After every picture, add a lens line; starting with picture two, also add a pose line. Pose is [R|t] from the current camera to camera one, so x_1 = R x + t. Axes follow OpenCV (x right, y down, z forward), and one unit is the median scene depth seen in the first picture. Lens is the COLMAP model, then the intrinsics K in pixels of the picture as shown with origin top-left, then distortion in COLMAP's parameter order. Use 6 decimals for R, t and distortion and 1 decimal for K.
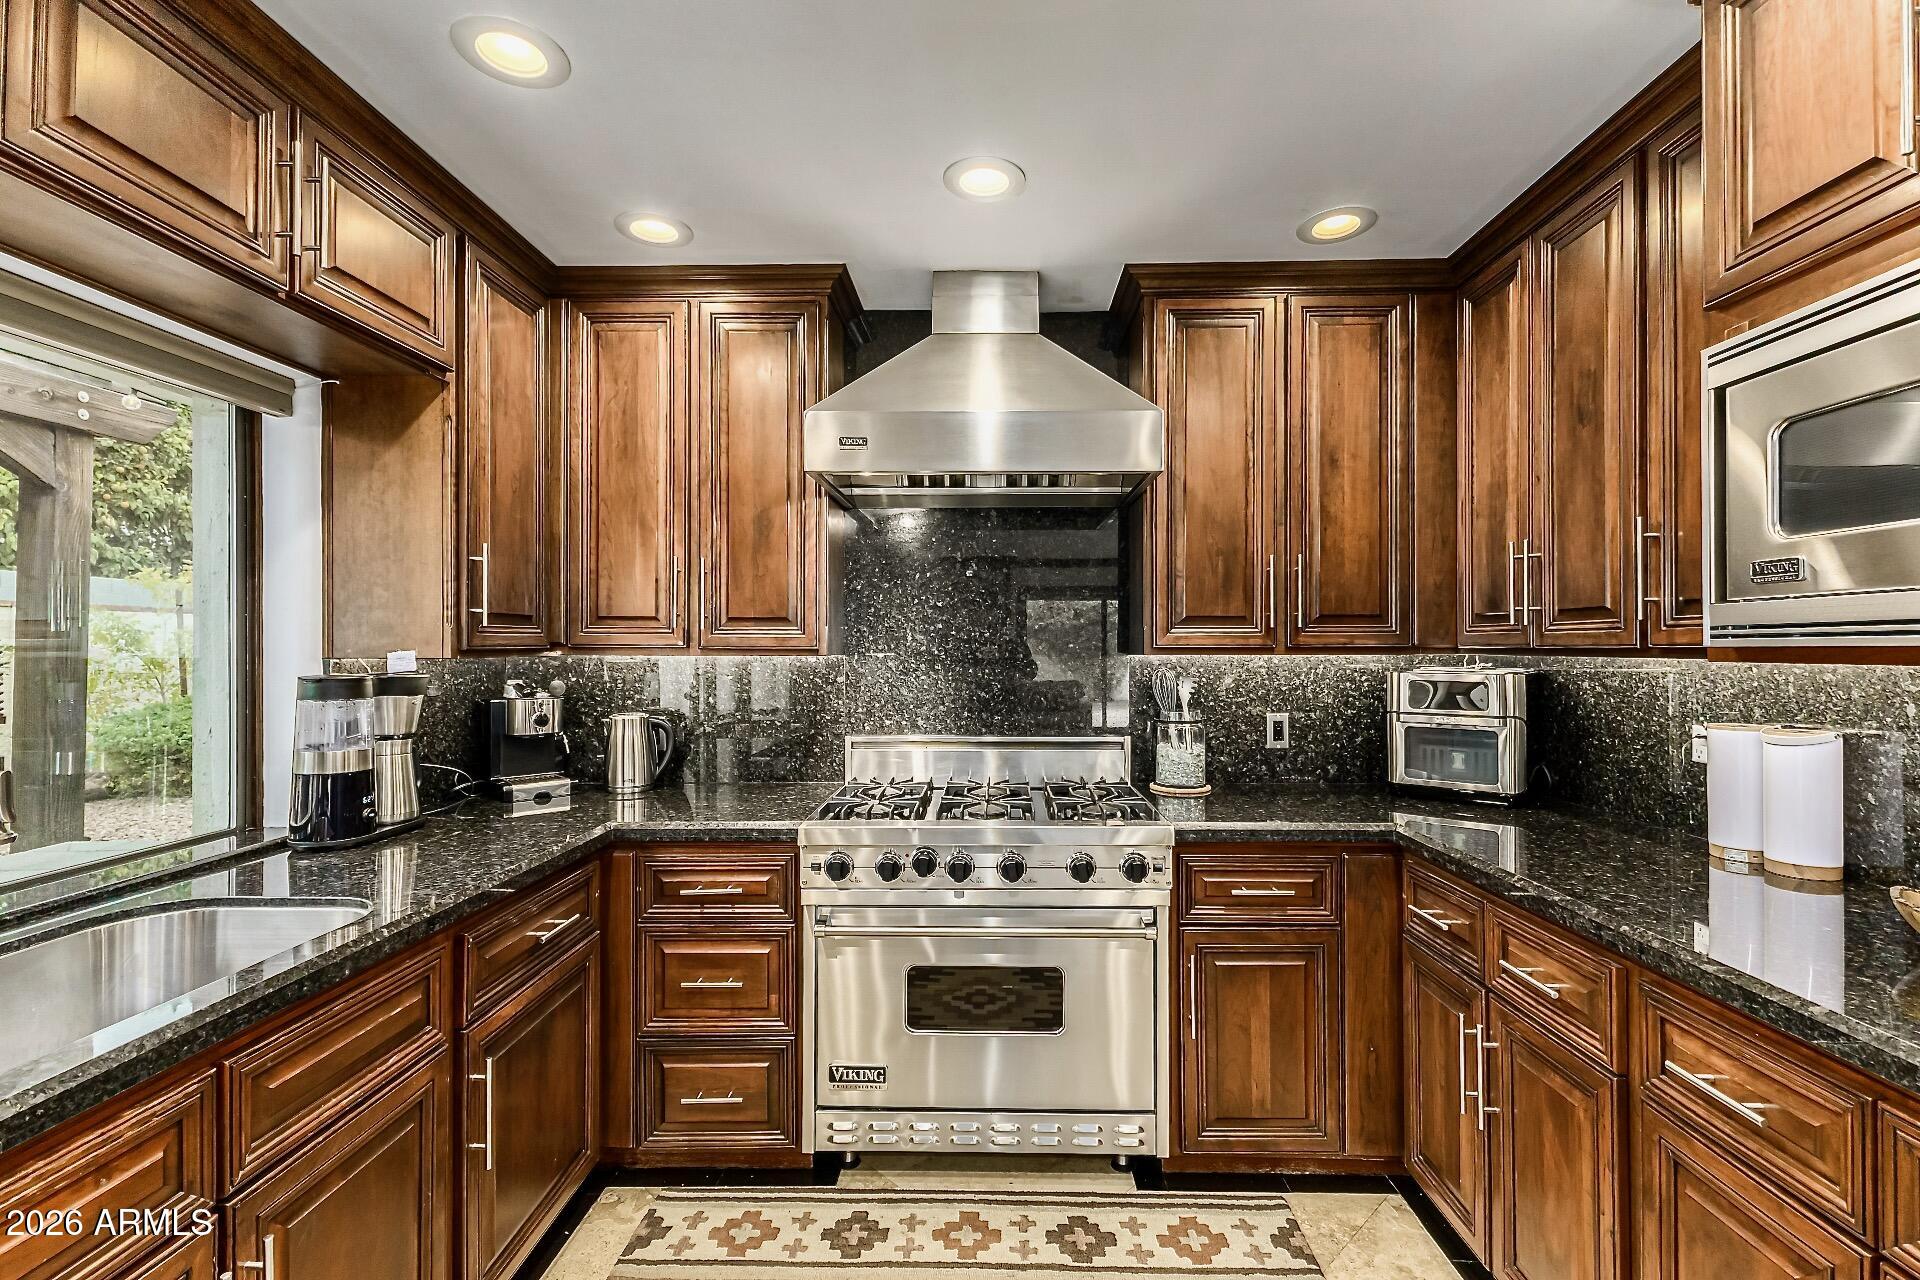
lens RADIAL K [[841.1, 0, 971.2], [0, 841.1, 640.3], [0, 0, 1]] dist [0.007883, 0.000462]
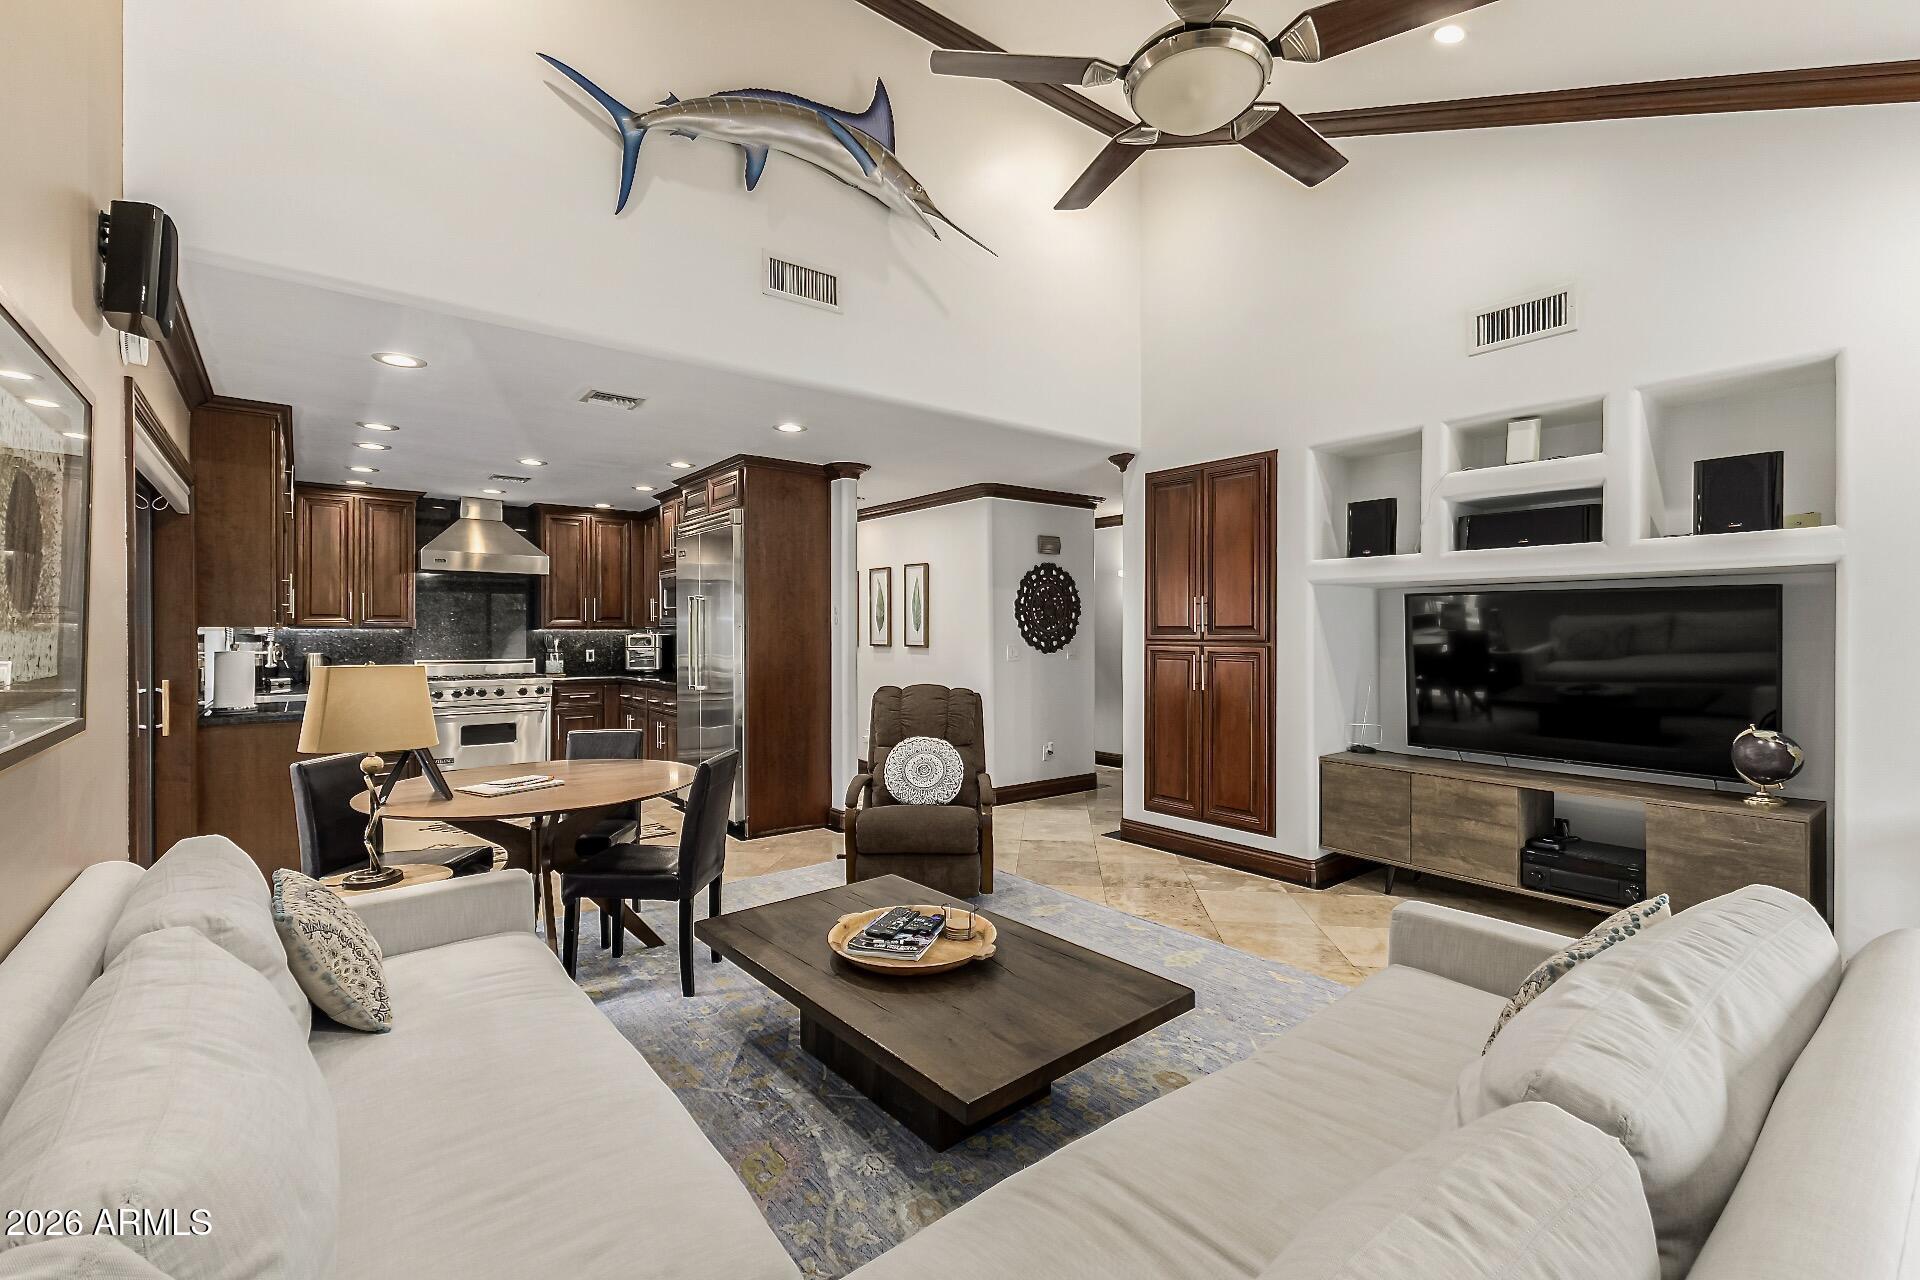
lens RADIAL K [[841.1, 0, 972.4], [0, 841.1, 640.8], [0, 0, 1]] dist [0.007883, 0.000462]
pose [[0.763602, -0.005145, 0.645667, -0.581497], [-0.000961, 0.999958, 0.009104, 0.029052], [-0.645686, -0.007573, 0.763565, -2.368382]]
